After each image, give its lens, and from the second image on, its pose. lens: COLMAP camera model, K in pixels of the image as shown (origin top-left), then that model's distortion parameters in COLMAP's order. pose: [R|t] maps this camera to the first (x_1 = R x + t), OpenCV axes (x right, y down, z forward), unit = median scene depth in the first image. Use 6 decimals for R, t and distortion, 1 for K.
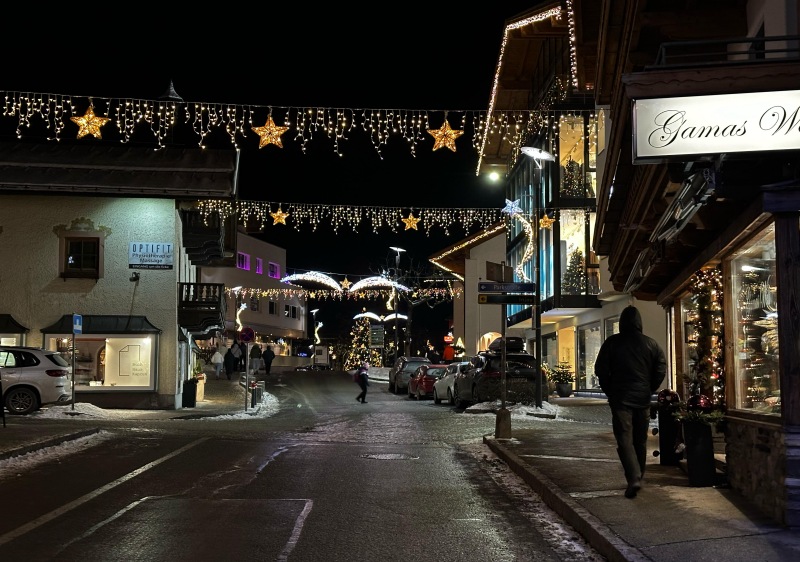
lens RADIAL K [[747.6, 0, 409.8], [0, 747.6, 280.6], [0, 0, 1]] dist [0.011986, 0.008395]
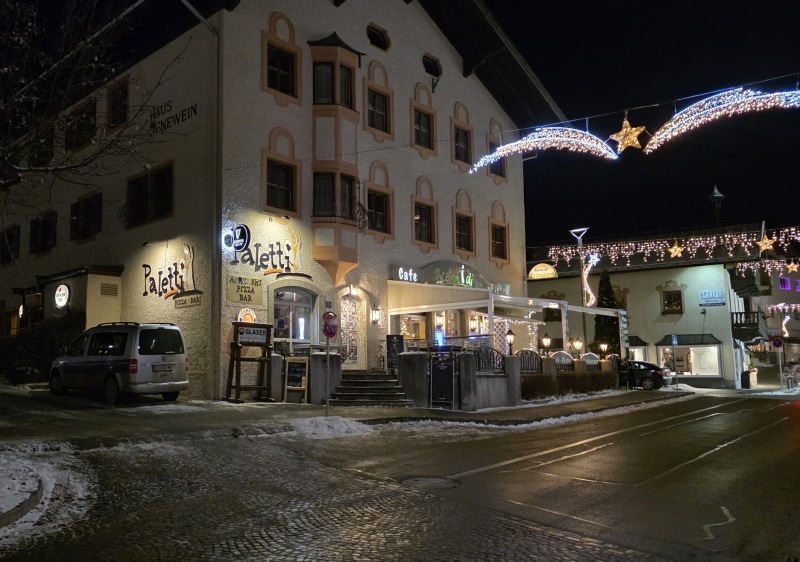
lens RADIAL K [[747.6, 0, 409.8], [0, 747.6, 280.6], [0, 0, 1]] dist [0.011986, 0.008395]
pose [[0.745151, -0.086107, -0.661313, 0.274422], [0.087160, 0.995698, -0.031435, -0.080169], [0.661175, -0.034216, 0.749451, -0.733700]]
